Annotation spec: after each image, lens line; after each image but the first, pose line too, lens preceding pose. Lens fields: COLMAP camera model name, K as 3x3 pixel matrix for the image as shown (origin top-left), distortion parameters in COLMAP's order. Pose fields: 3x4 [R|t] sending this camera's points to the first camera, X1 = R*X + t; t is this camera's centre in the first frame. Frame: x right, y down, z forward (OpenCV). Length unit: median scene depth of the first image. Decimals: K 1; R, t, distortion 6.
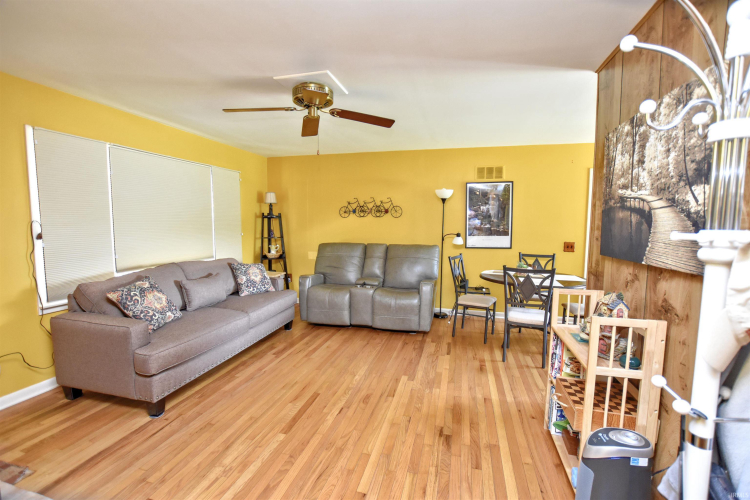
lens RADIAL K [[332.6, 0, 375.0], [0, 332.6, 250.0], [0, 0, 1]] dist [-0.017128, 0.000174]
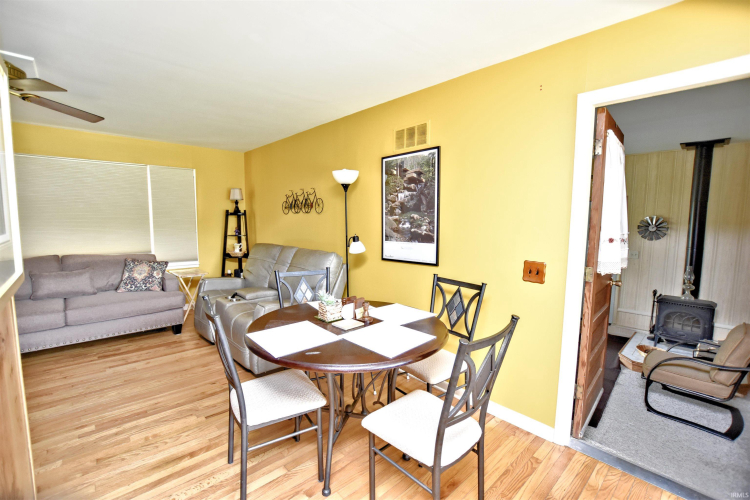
lens RADIAL K [[332.6, 0, 375.0], [0, 332.6, 250.0], [0, 0, 1]] dist [-0.017128, 0.000174]
pose [[0.835337, 0.050795, -0.547386, 0.627211], [-0.047130, 0.998673, 0.020750, -0.037703], [0.547714, 0.008465, 0.836623, 0.462761]]
